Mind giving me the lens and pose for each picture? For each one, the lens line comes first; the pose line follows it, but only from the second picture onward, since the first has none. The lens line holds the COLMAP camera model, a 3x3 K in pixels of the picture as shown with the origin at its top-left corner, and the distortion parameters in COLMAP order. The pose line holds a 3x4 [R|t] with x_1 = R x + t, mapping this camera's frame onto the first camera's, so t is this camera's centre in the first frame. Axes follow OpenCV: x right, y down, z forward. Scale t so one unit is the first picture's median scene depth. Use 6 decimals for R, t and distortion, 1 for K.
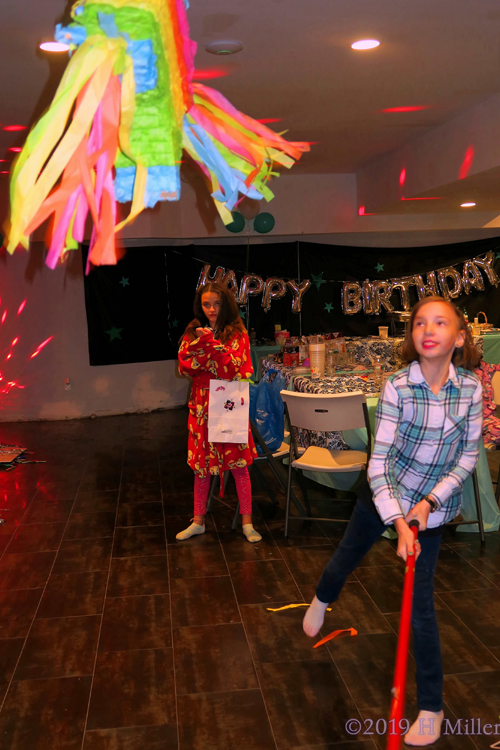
lens RADIAL K [[851.5, 0, 250.0], [0, 851.5, 375.0], [0, 0, 1]] dist [0.000550, -0.017075]
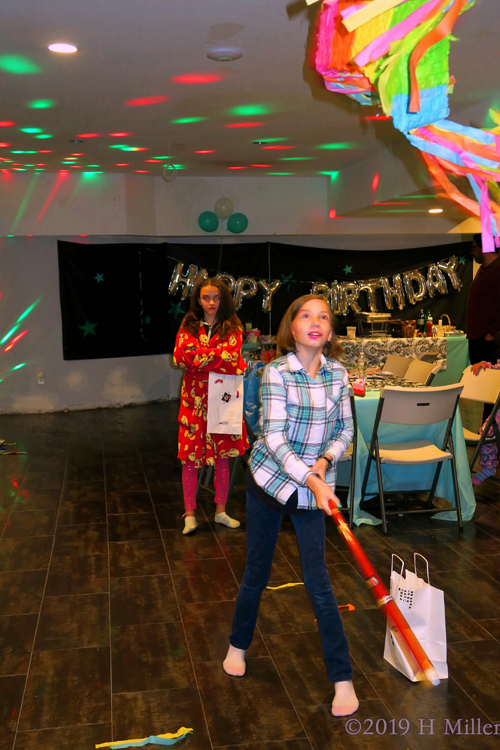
lens RADIAL K [[851.5, 0, 250.0], [0, 851.5, 375.0], [0, 0, 1]] dist [0.000550, -0.017075]
pose [[0.998234, 0.014953, 0.057491, -0.054370], [-0.014896, 0.999888, -0.001417, 0.010394], [-0.057506, 0.000558, 0.998345, -0.046715]]
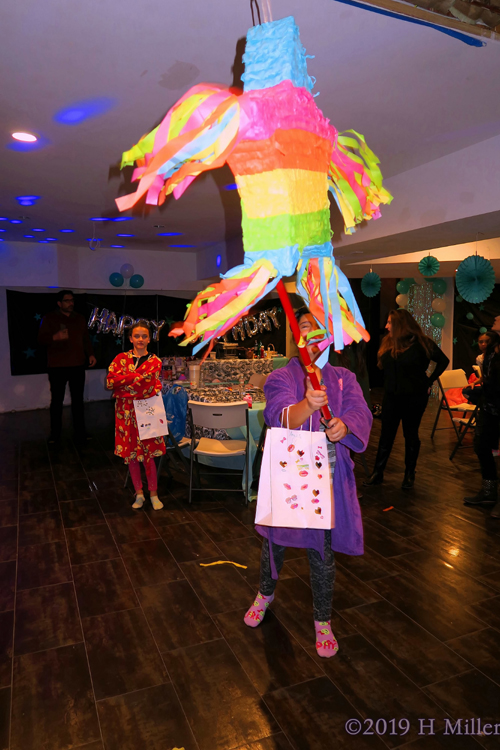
lens RADIAL K [[516.1, 0, 250.0], [0, 516.1, 375.0], [0, 0, 1]] dist [-0.026943, 0.003515]
pose [[0.956949, 0.007729, 0.290154, -0.121850], [-0.006471, 0.999965, -0.005294, -0.021670], [-0.290185, 0.003189, 0.956965, 0.157430]]
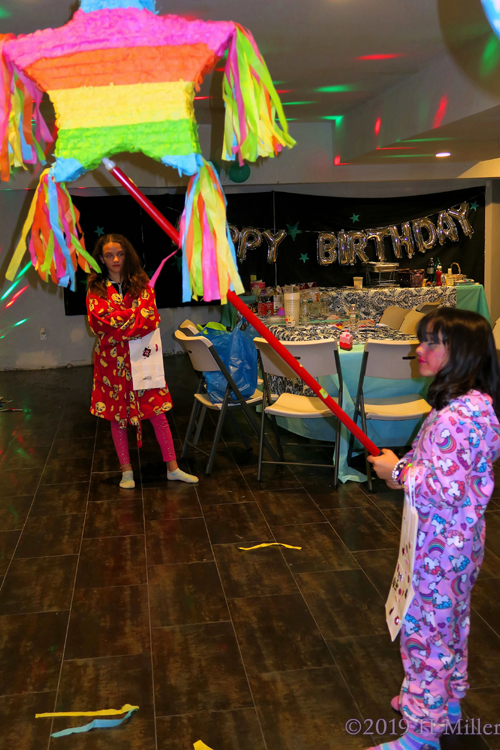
lens RADIAL K [[851.5, 0, 250.0], [0, 851.5, 375.0], [0, 0, 1]] dist [0.000550, -0.017075]
pose [[0.999646, -0.000005, 0.026623, 0.004759], [-0.001482, 0.998439, 0.055836, 0.006057], [-0.026582, -0.055855, 0.998085, -0.017082]]
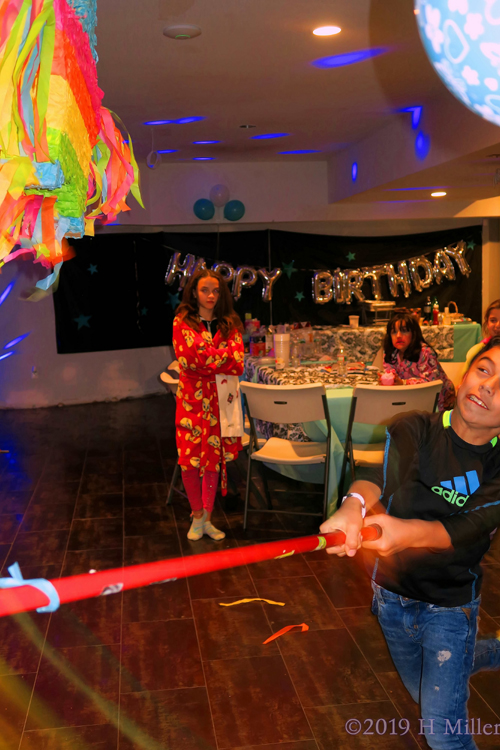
lens RADIAL K [[851.5, 0, 250.0], [0, 851.5, 375.0], [0, 0, 1]] dist [0.000550, -0.017075]
pose [[0.999695, 0.004416, 0.024295, 0.025214], [-0.004781, 0.999876, 0.014982, -0.004699], [-0.024226, -0.015093, 0.999593, 0.013127]]
